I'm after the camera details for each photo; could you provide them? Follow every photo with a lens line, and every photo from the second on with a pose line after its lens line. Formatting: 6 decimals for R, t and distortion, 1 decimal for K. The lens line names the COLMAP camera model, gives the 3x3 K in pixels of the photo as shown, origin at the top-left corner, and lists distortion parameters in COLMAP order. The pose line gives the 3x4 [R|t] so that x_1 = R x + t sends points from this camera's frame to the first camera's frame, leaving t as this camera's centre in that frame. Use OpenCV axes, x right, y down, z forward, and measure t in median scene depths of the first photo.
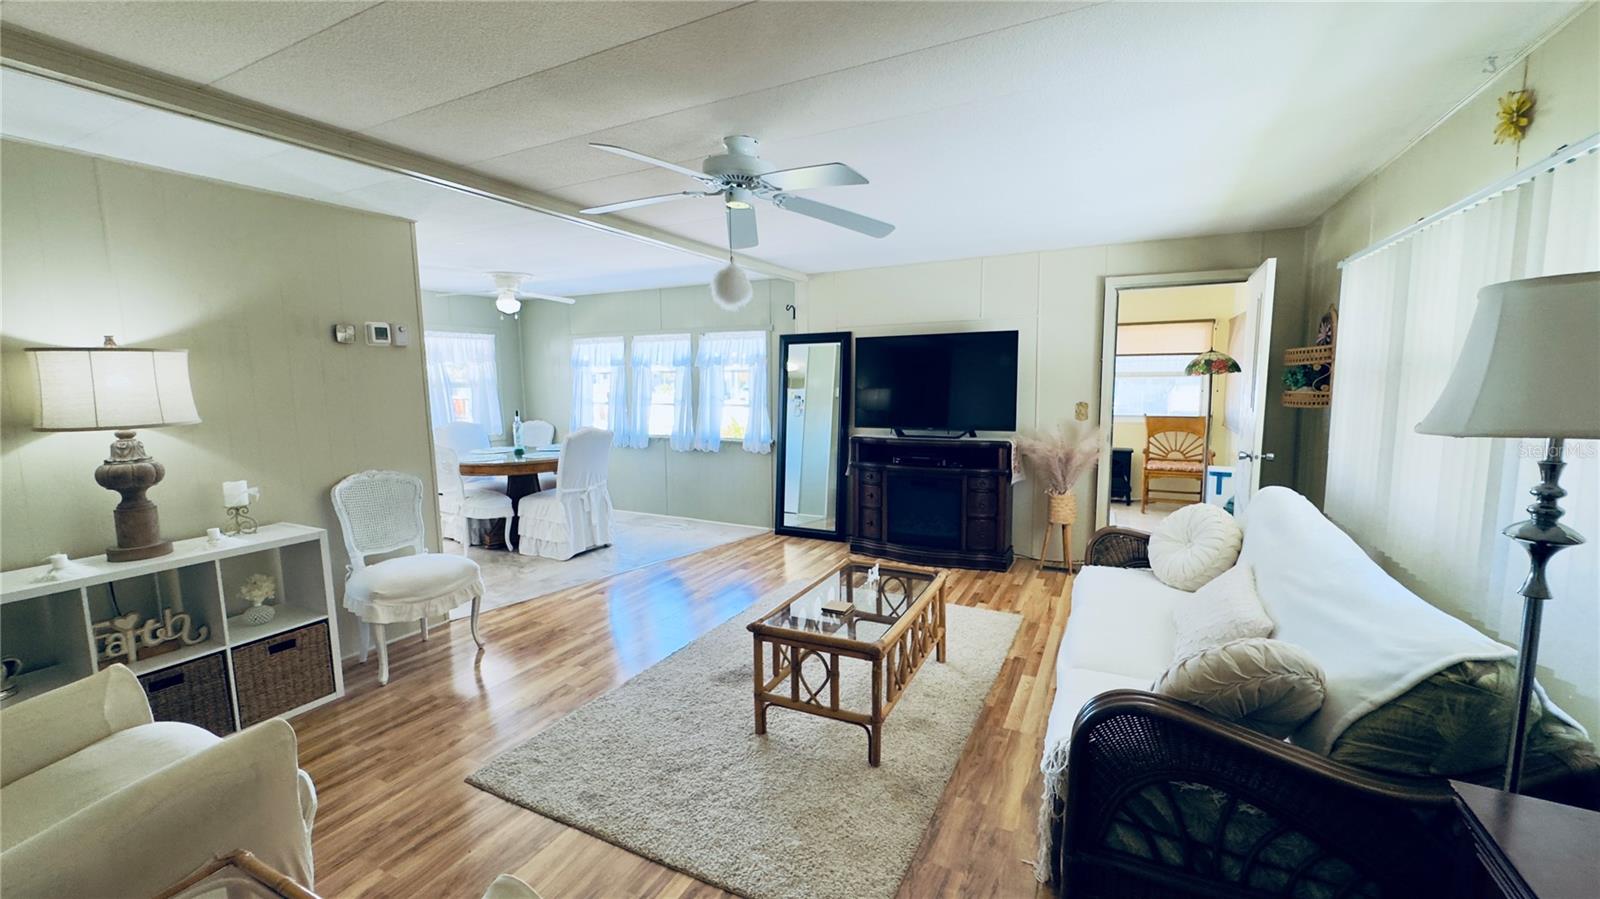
lens RADIAL K [[649.0, 0, 807.0], [0, 649.0, 449.5], [0, 0, 1]] dist [-0.002286, -0.000287]
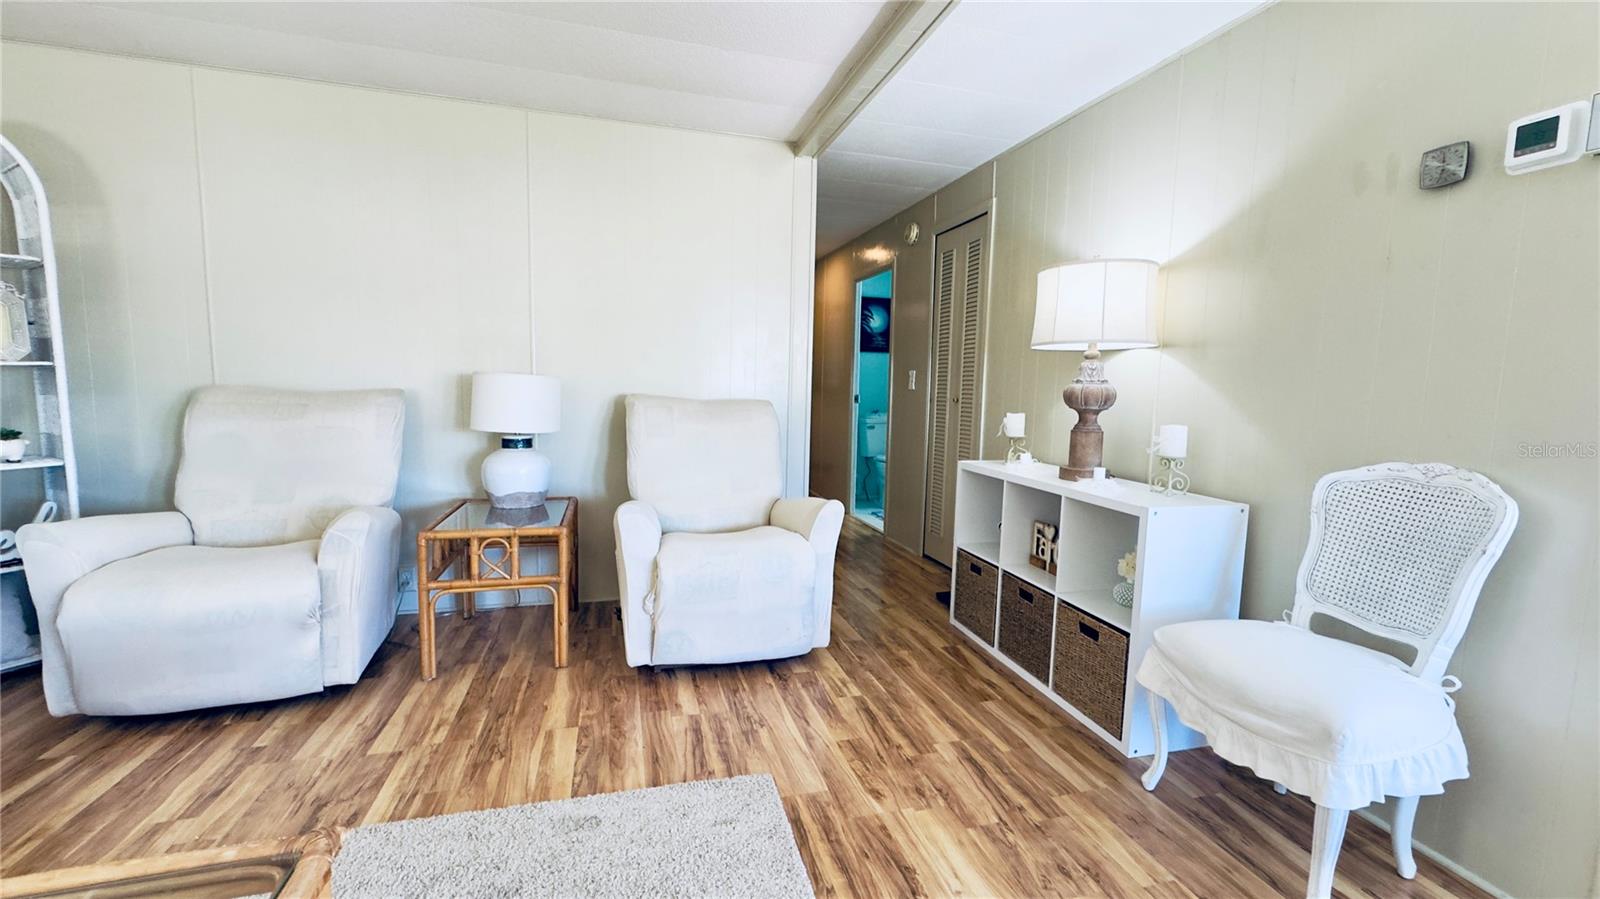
lens RADIAL K [[649.0, 0, 795.3], [0, 649.0, 448.8], [0, 0, 1]] dist [-0.002286, -0.000287]
pose [[-0.742805, 0.064713, -0.666373, -0.025750], [-0.091366, 0.976208, 0.196647, -0.019625], [0.663245, 0.206954, -0.719219, 0.786529]]
